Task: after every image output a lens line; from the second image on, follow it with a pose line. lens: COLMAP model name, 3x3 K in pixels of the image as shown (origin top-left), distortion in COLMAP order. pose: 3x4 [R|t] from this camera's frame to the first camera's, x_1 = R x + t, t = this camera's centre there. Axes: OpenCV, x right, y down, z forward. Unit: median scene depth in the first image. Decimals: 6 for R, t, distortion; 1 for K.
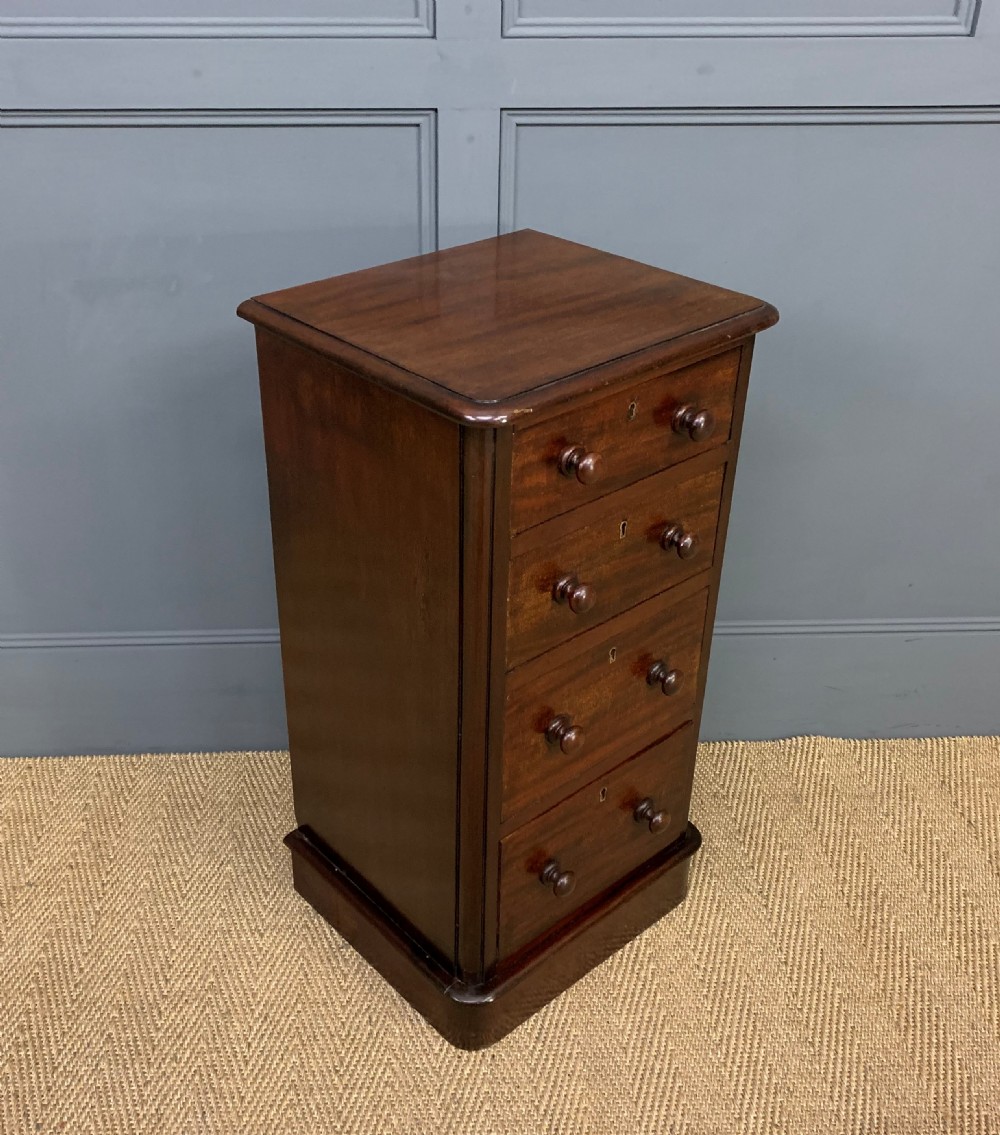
lens RADIAL K [[1209.3, 0, 447.9], [0, 1209.3, 553.1], [0, 0, 1]] dist [0.000705, 0.021747]
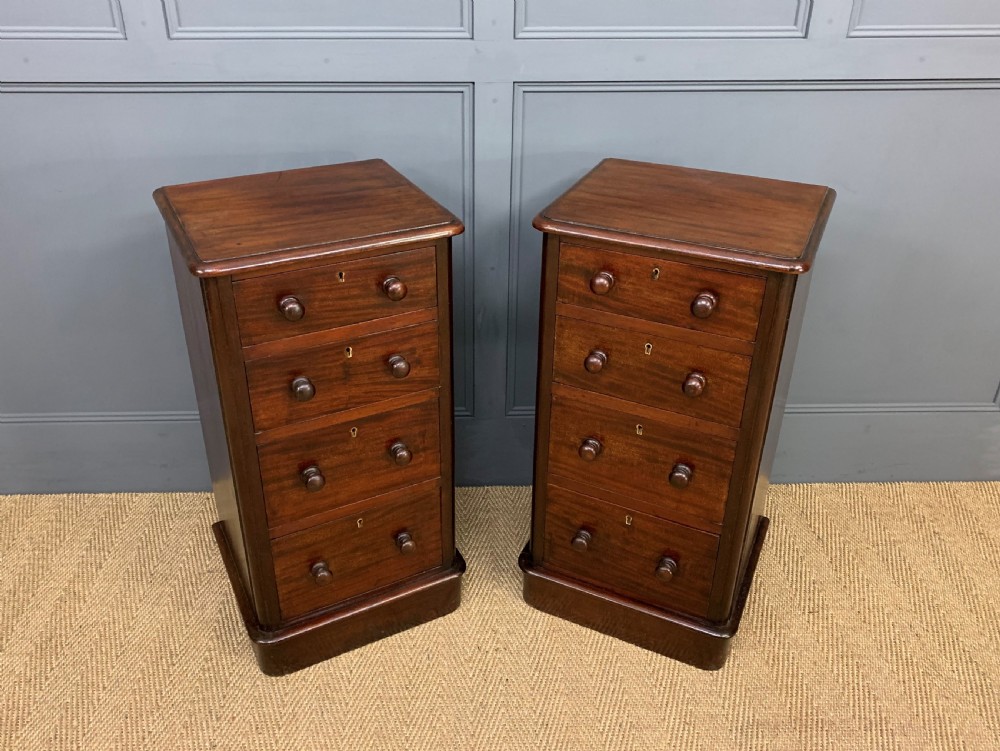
lens RADIAL K [[849.5, 0, 470.5], [0, 849.5, 337.2], [0, 0, 1]] dist [0.011013, -0.001284]
pose [[0.999917, 0.004654, -0.012015, 0.001416], [-0.005150, 0.999119, -0.041657, 0.018732], [0.011811, 0.041715, 0.999060, -0.111324]]
